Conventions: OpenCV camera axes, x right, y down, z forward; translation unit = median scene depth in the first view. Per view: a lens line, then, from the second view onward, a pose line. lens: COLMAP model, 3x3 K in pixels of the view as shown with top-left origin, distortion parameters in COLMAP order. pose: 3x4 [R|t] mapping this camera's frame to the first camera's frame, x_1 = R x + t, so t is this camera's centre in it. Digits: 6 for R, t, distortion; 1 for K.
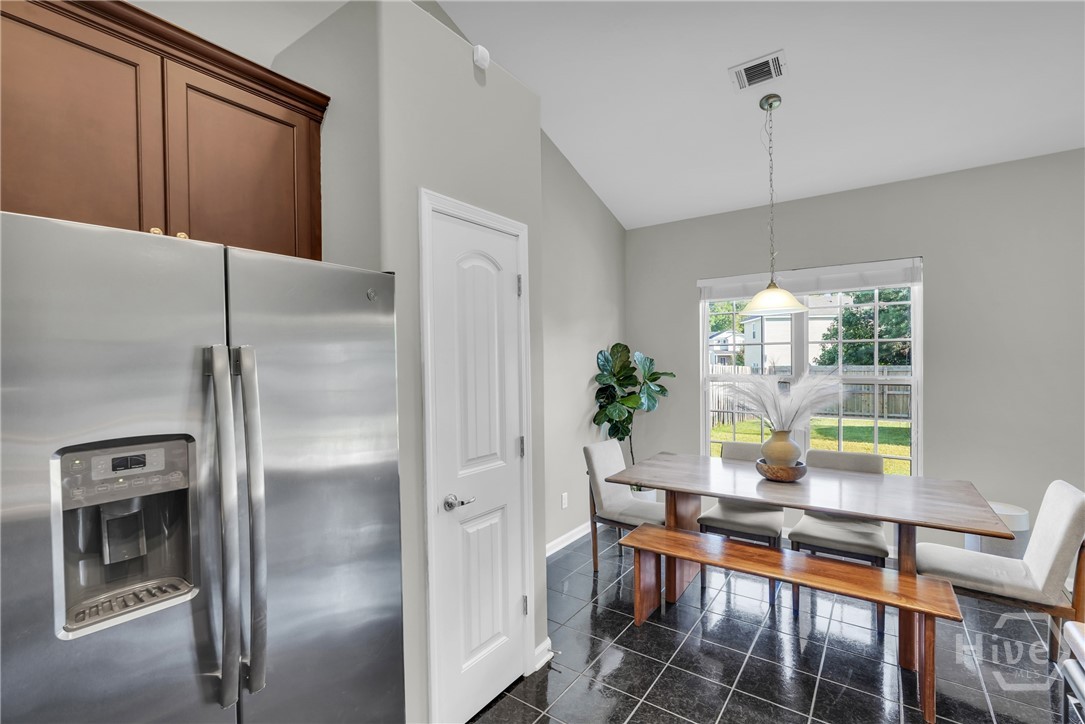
lens RADIAL K [[480.5, 0, 540.4], [0, 480.5, 365.2], [0, 0, 1]] dist [-0.018363, 0.008377]
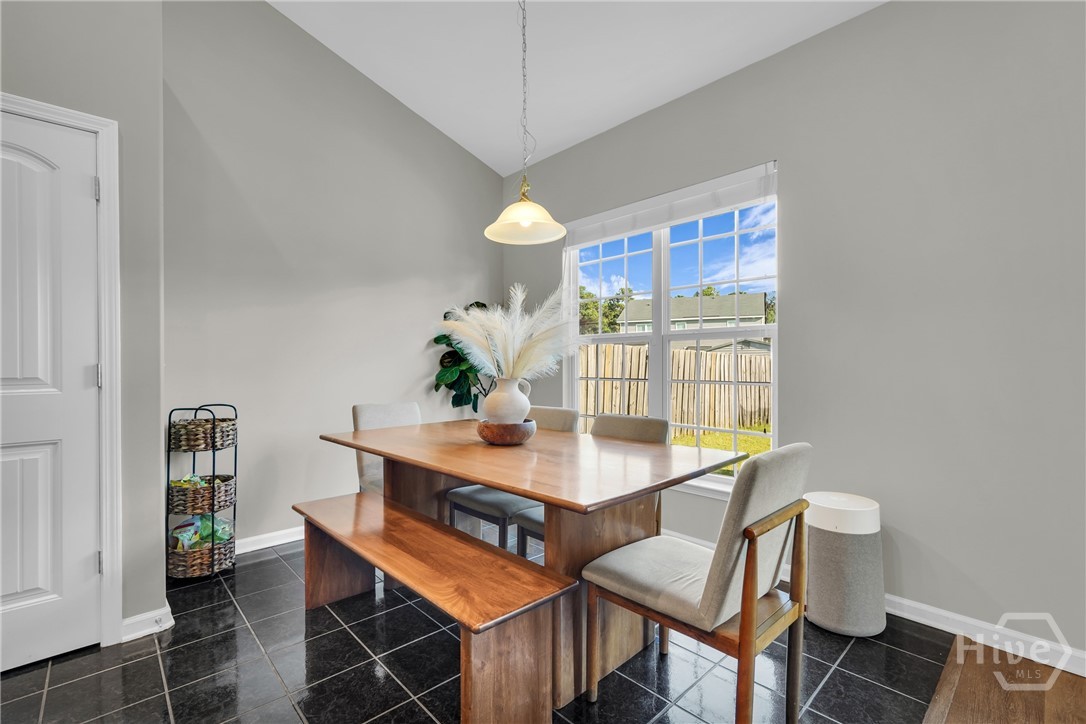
lens RADIAL K [[482.5, 0, 539.7], [0, 482.5, 365.3], [0, 0, 1]] dist [0.000365, 0.000664]
pose [[0.979533, 0.006890, -0.201165, 1.001394], [-0.008232, 0.999949, -0.005835, 0.163069], [0.201115, 0.007371, 0.979540, 0.340979]]
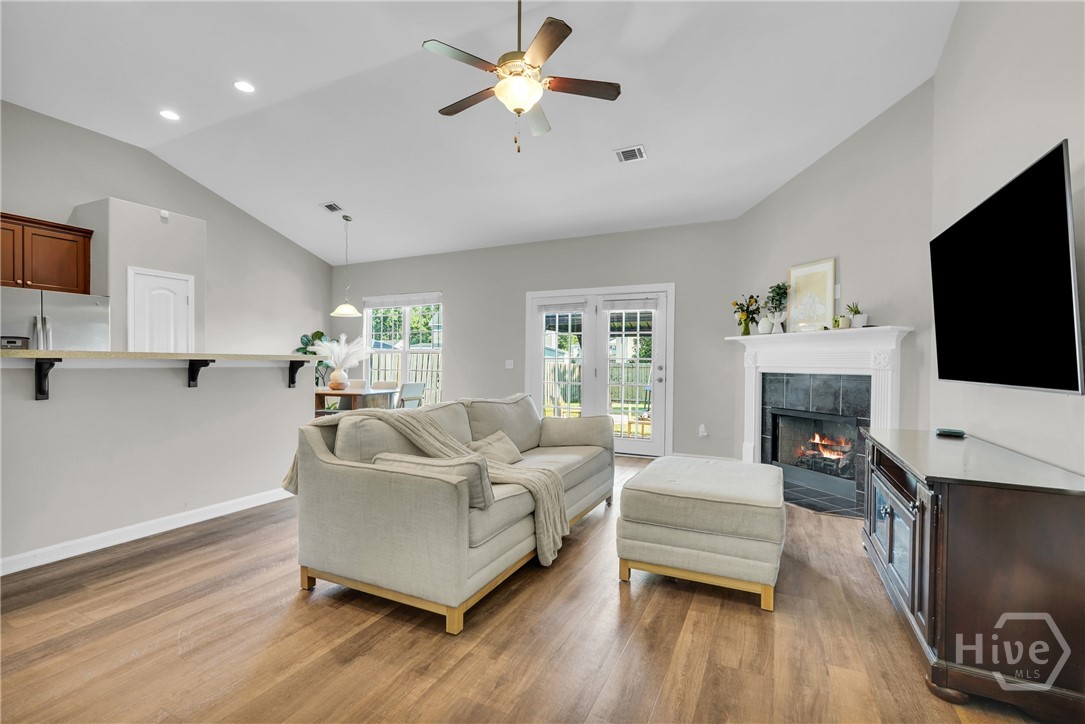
lens RADIAL K [[480.5, 0, 540.4], [0, 480.5, 365.2], [0, 0, 1]] dist [-0.018363, 0.008377]
pose [[0.985944, 0.018572, 0.166038, 1.485466], [-0.017656, 0.999820, -0.006989, 0.170330], [-0.166138, 0.003959, 0.986095, -1.910279]]
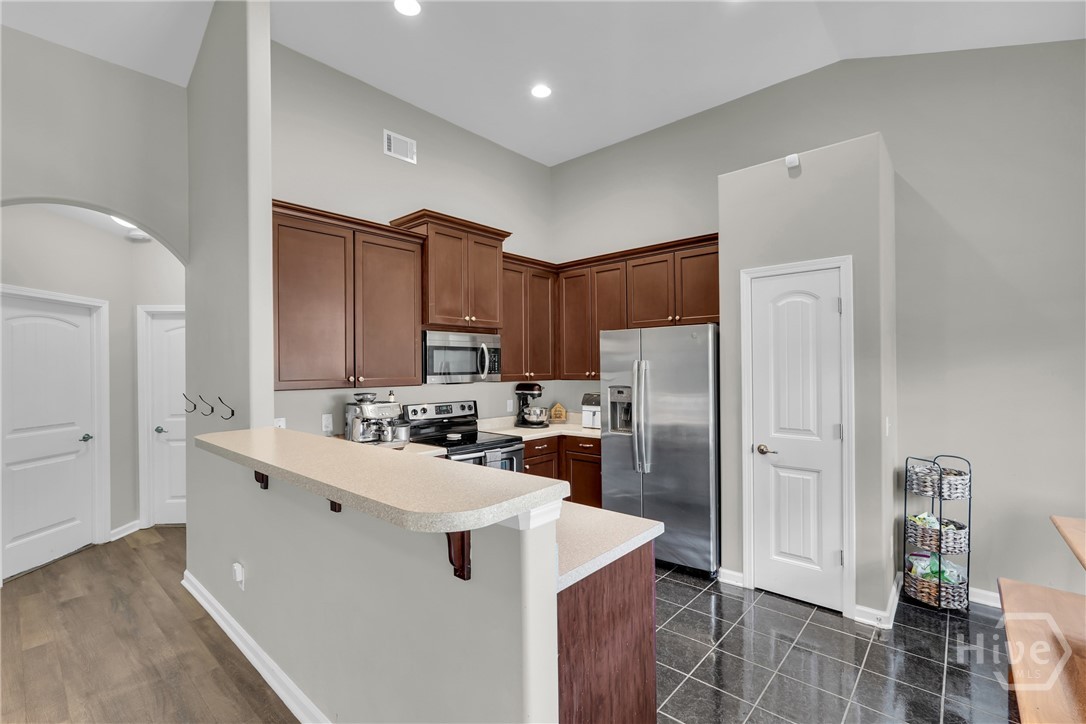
lens RADIAL K [[482.5, 0, 539.7], [0, 482.5, 365.3], [0, 0, 1]] dist [0.000365, 0.000664]
pose [[-0.101013, 0.011684, -0.994816, 1.445419], [0.000394, 0.999931, 0.011705, -0.025342], [0.994885, 0.000791, -0.101011, 0.366293]]
